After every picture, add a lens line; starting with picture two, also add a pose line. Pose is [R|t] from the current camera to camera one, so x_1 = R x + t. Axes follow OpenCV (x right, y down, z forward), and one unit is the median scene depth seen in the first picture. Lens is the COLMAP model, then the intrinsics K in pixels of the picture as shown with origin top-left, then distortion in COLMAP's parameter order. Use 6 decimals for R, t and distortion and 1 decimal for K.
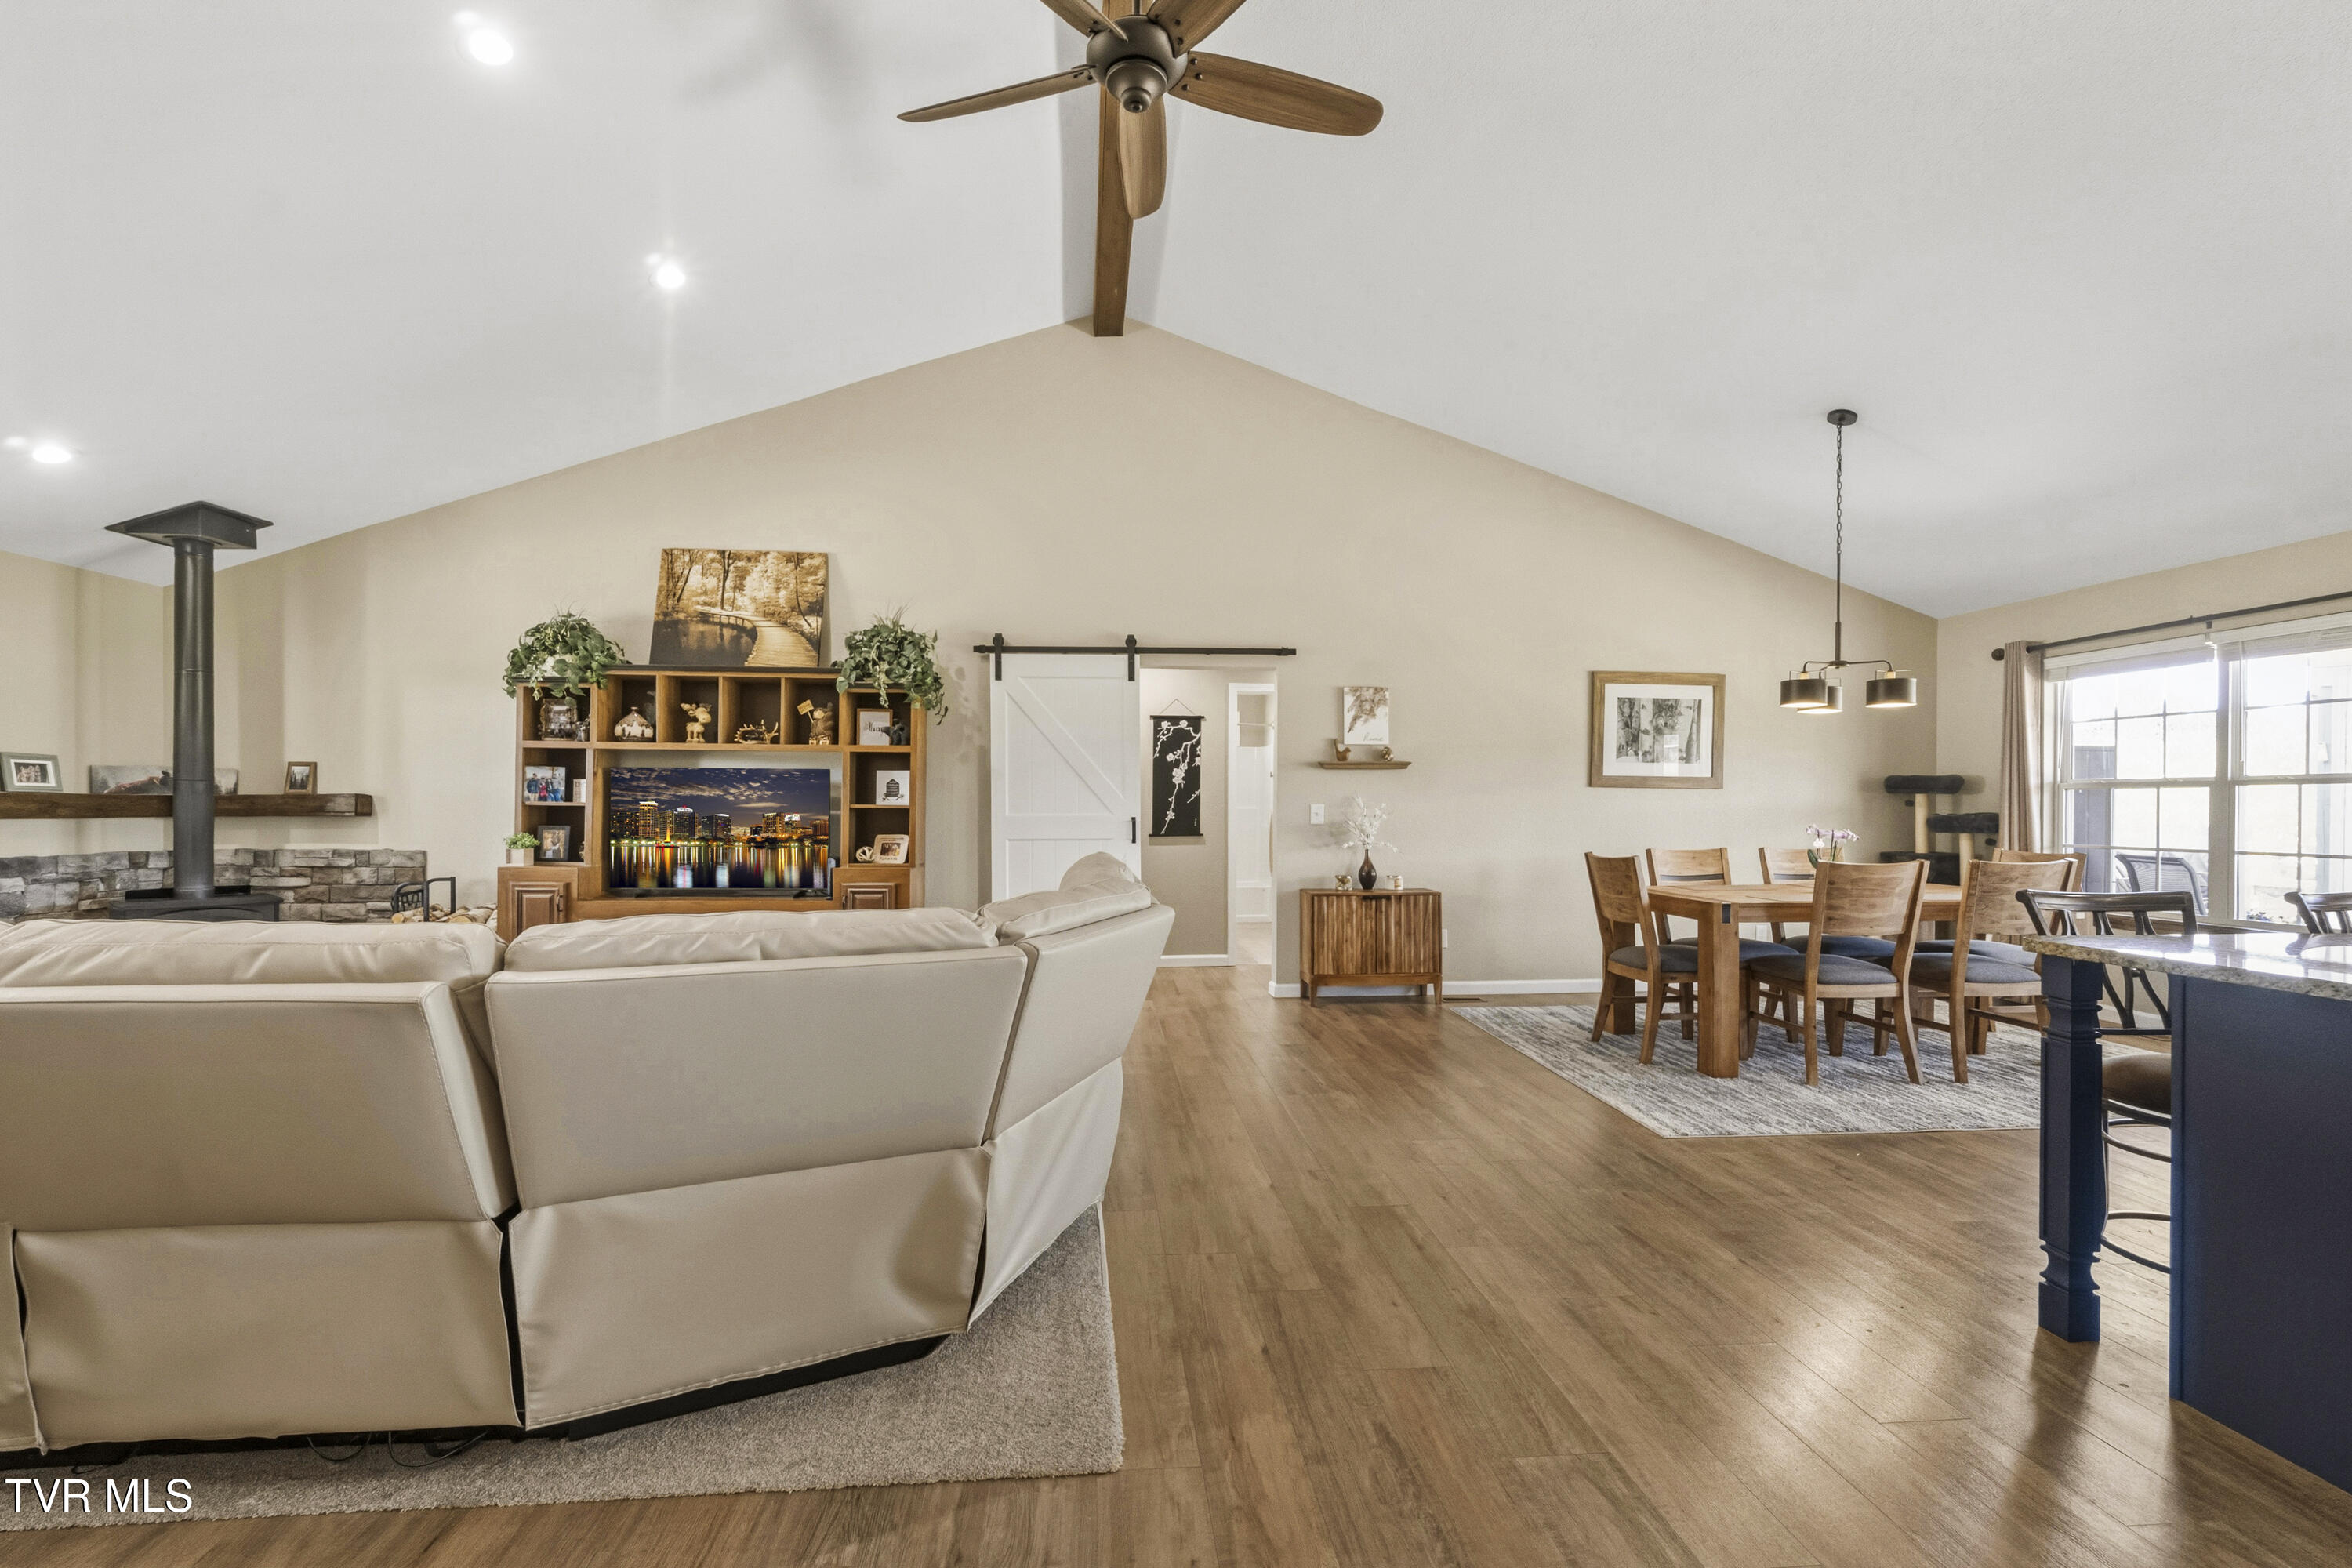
lens RADIAL K [[1039.4, 0, 1173.4], [0, 1039.4, 800.5], [0, 0, 1]] dist [-0.002555, 0.000938]
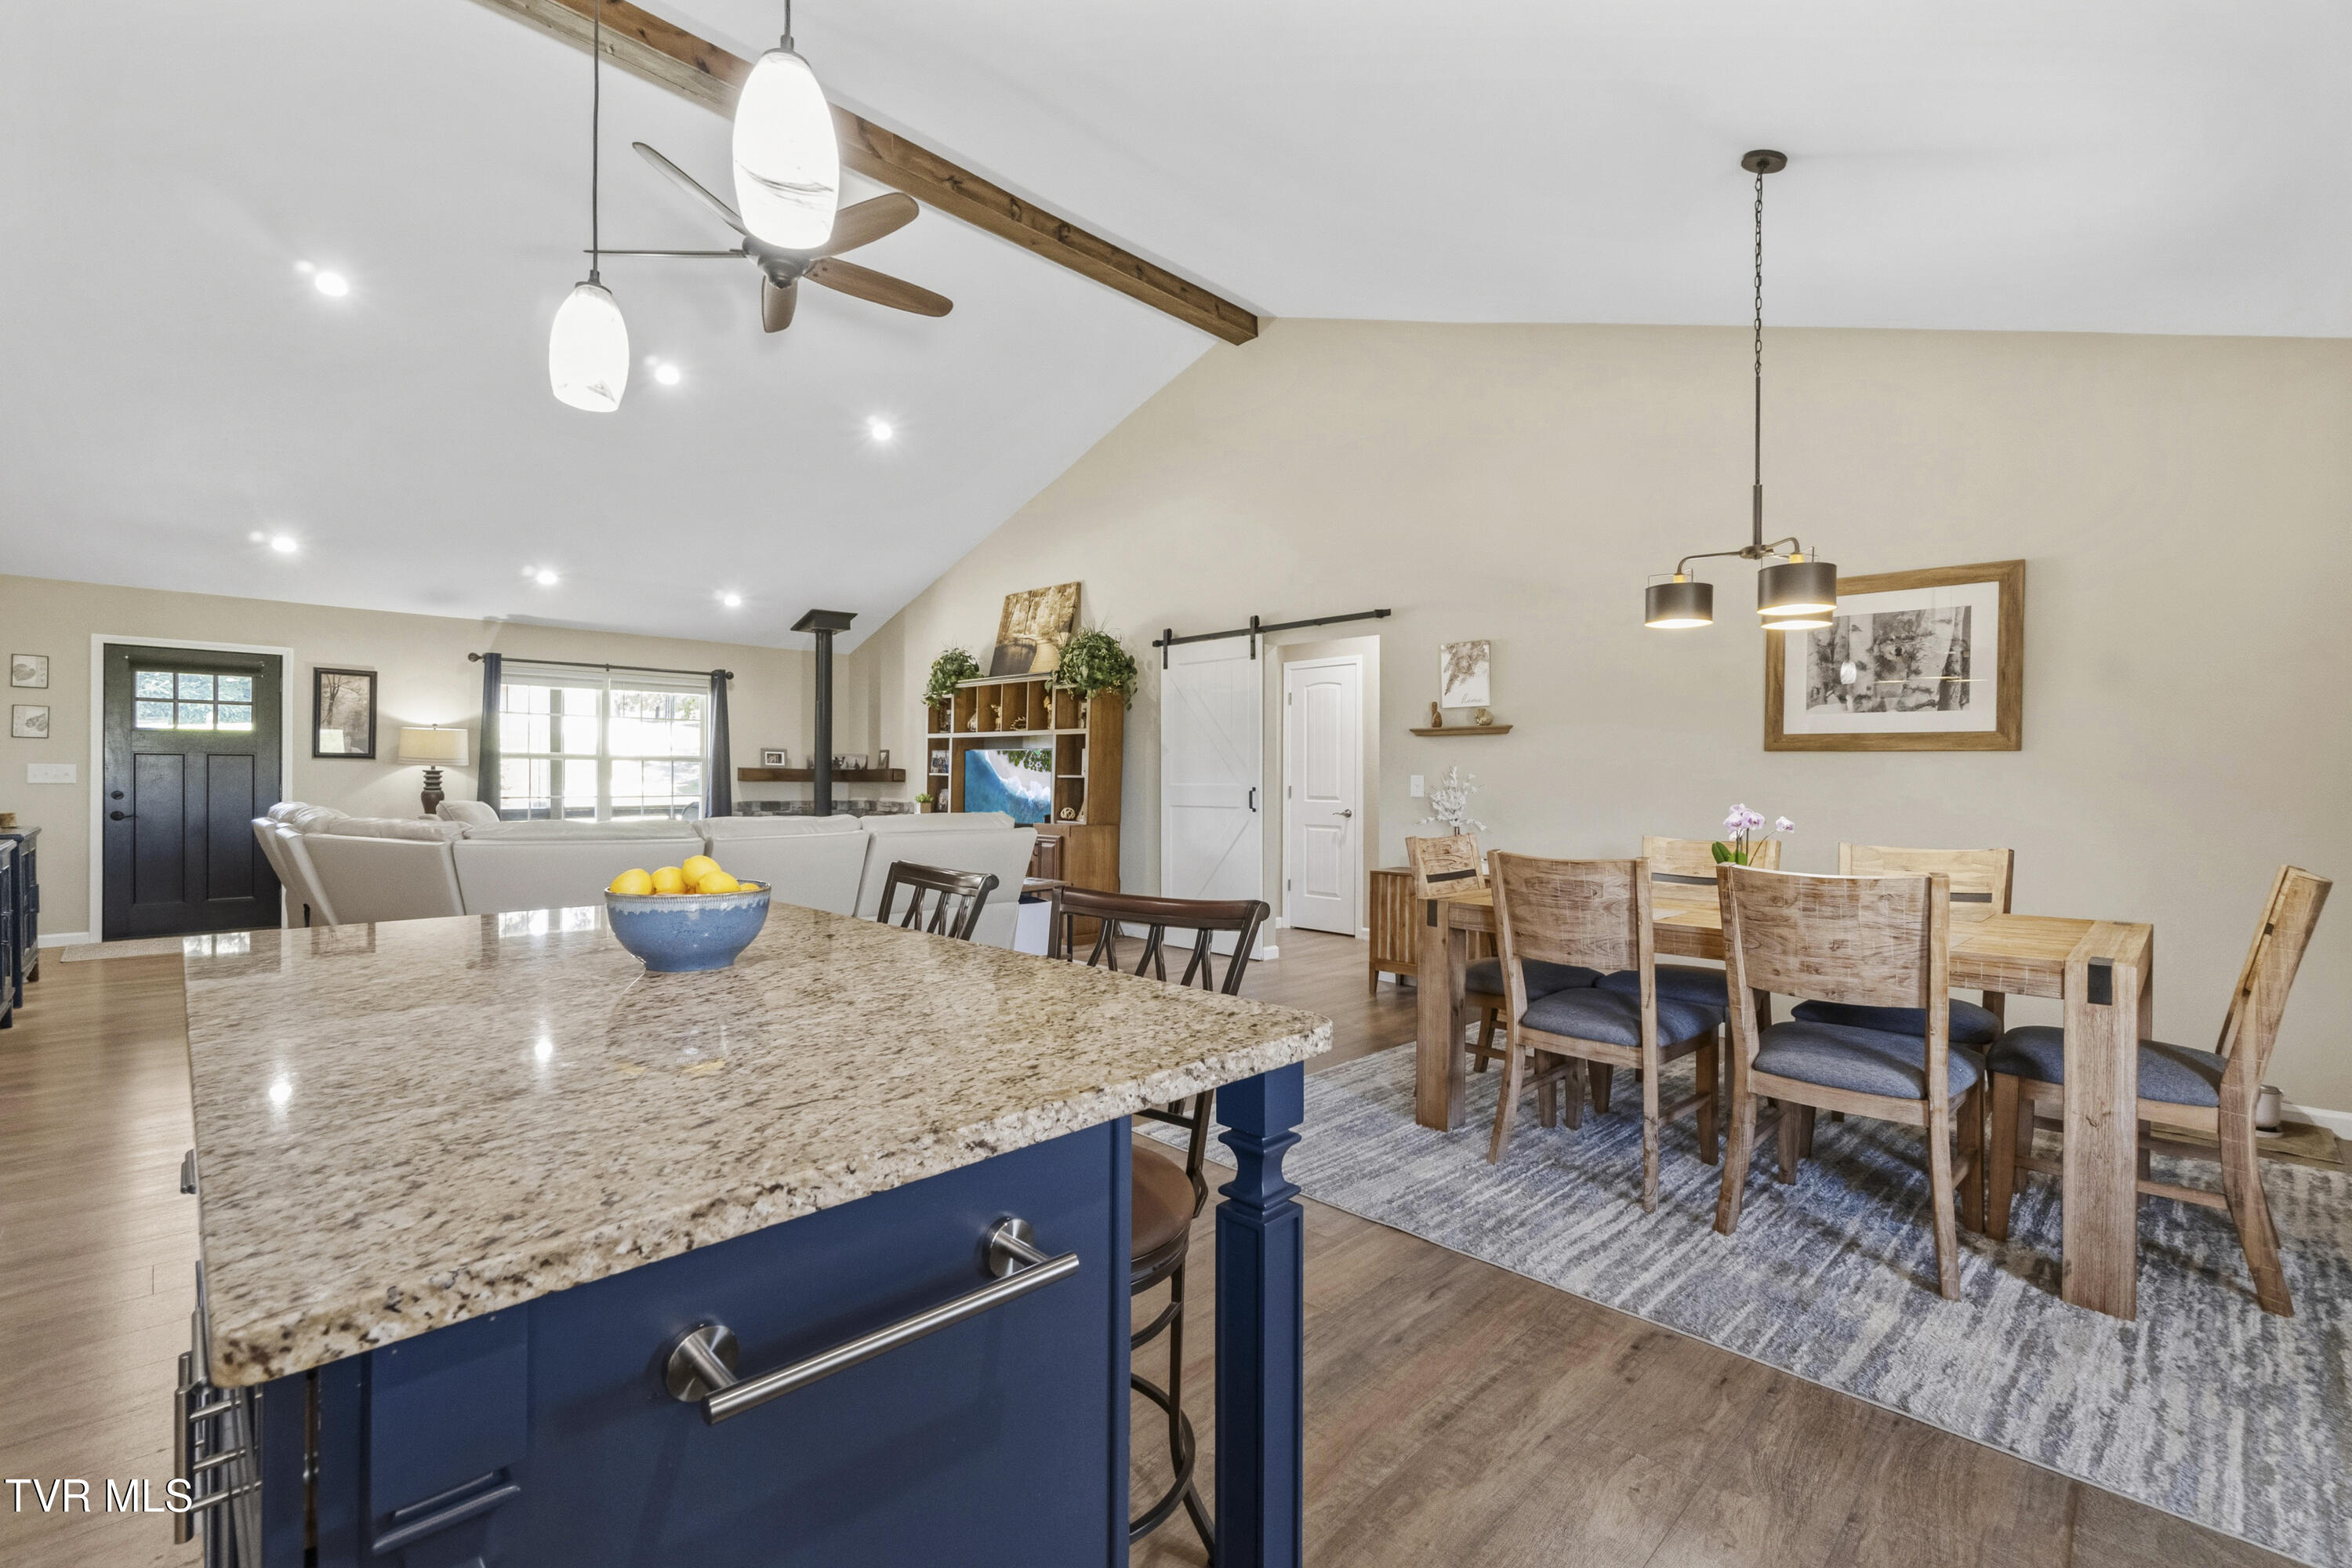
lens RADIAL K [[1039.4, 0, 1191.5], [0, 1039.4, 776.4], [0, 0, 1]] dist [-0.002555, 0.000938]
pose [[0.643135, 0.001122, -0.765752, 0.739270], [-0.003491, 0.999993, -0.001467, 0.006645], [0.765745, 0.003617, 0.643134, 0.269759]]
